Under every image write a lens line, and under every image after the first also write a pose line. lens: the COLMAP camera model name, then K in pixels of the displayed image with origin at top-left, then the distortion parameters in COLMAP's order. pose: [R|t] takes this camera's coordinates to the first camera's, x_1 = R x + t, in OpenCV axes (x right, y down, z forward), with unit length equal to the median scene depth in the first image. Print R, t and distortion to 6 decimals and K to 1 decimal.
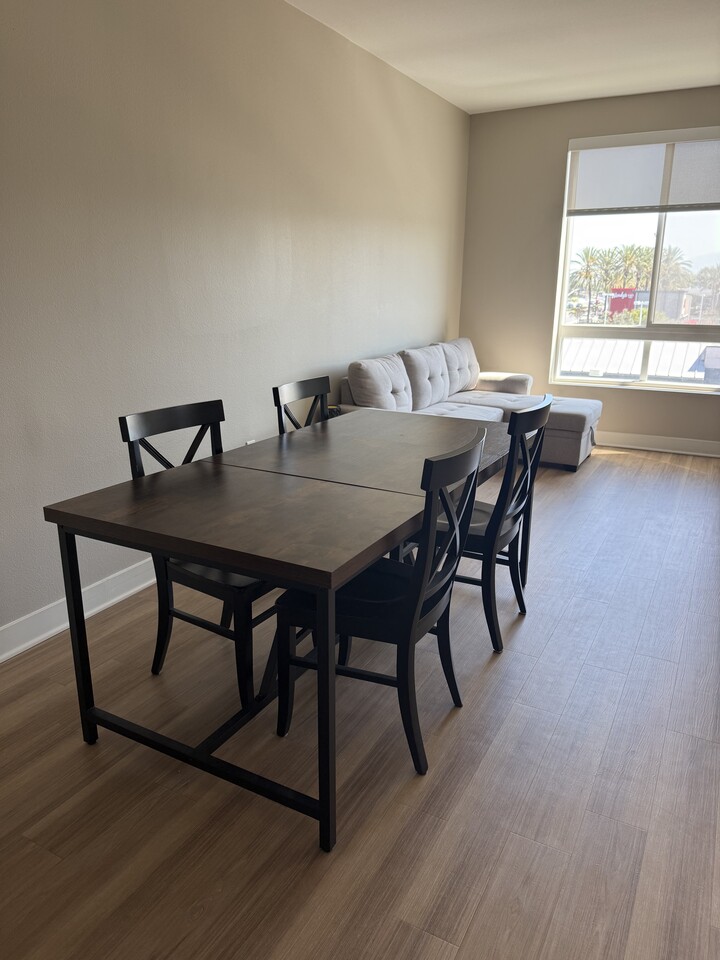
lens RADIAL K [[676.1, 0, 359.0], [0, 676.1, 481.3], [0, 0, 1]] dist [0.032462, -0.046291]
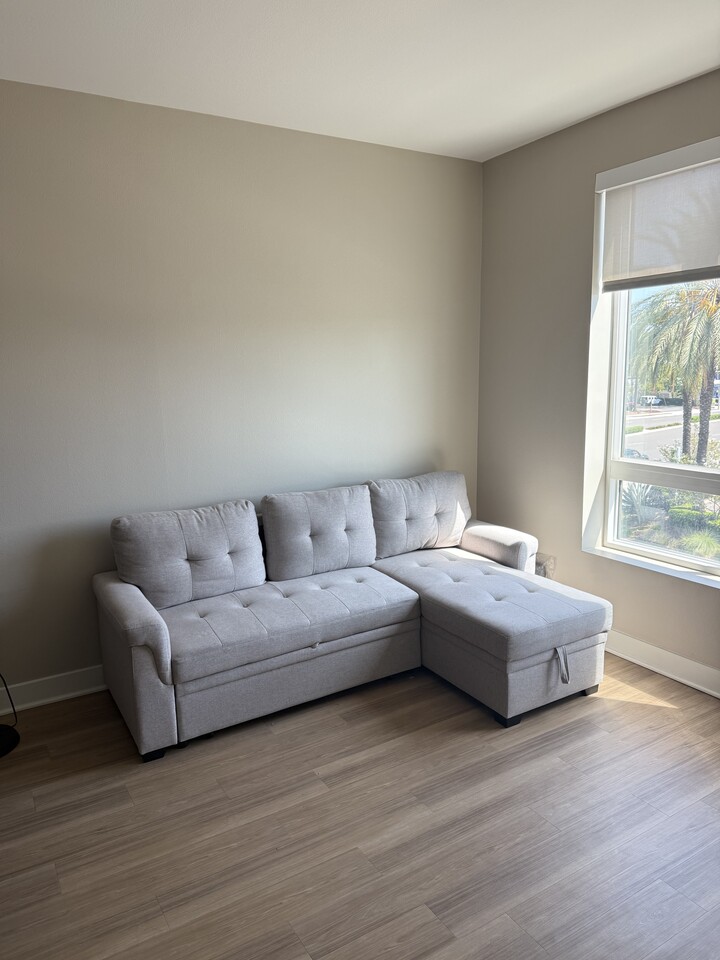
lens RADIAL K [[676.1, 0, 359.6], [0, 676.1, 477.7], [0, 0, 1]] dist [0.032462, -0.046291]
pose [[0.867915, 0.081300, -0.490015, 0.432628], [-0.123966, 0.990750, -0.055190, -0.159041], [0.480996, 0.108645, 0.869965, 0.368808]]
